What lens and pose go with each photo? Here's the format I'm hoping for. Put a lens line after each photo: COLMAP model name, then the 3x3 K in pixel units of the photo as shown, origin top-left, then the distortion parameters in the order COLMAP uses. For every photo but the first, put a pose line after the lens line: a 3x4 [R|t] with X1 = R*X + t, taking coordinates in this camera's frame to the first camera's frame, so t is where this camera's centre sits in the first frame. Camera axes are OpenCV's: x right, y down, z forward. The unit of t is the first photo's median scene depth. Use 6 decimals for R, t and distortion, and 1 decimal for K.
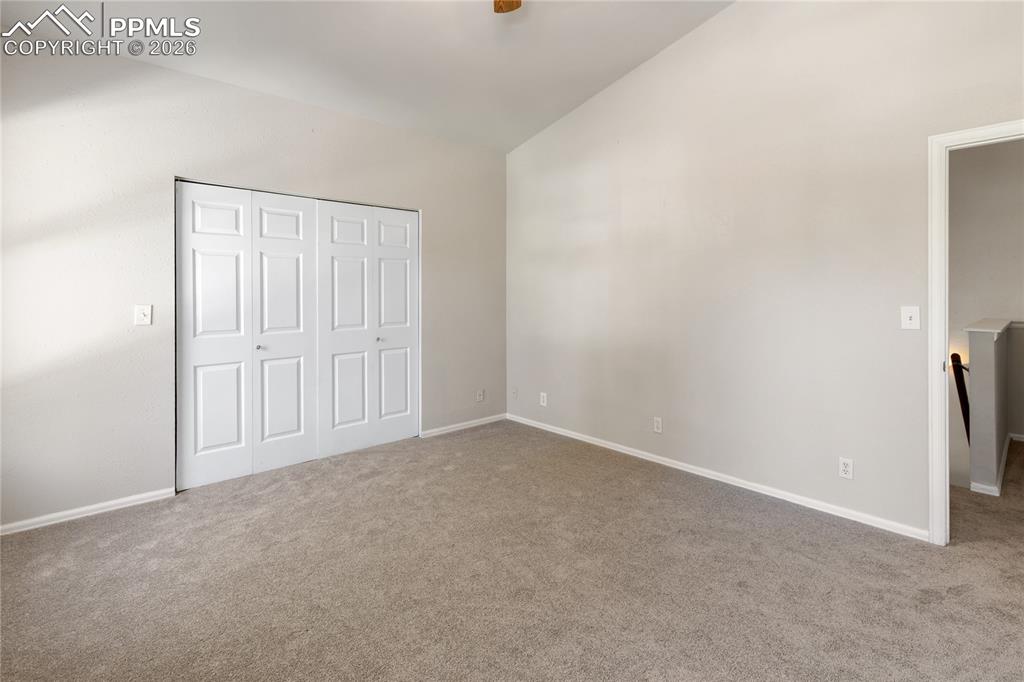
lens RADIAL K [[477.7, 0, 513.1], [0, 477.7, 300.3], [0, 0, 1]] dist [0.002121, 0.000561]
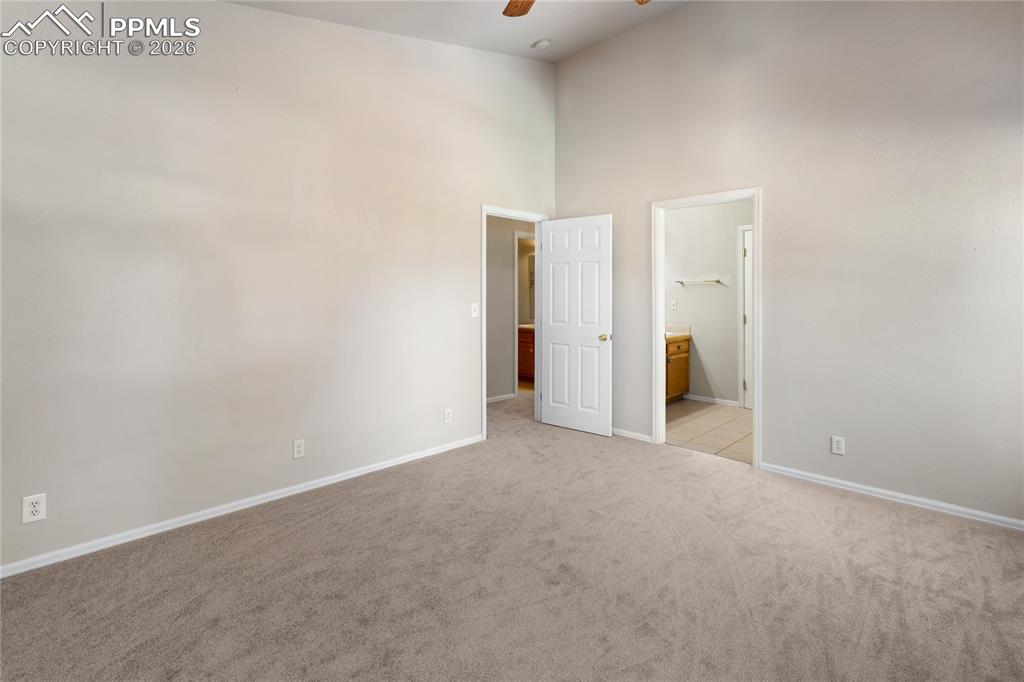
lens RADIAL K [[477.7, 0, 513.1], [0, 477.7, 300.3], [0, 0, 1]] dist [0.002121, 0.000561]
pose [[-0.047943, -0.004730, 0.998839, -0.609570], [0.018010, 0.999822, 0.005599, -0.002838], [-0.998688, 0.018257, -0.047849, 0.700521]]
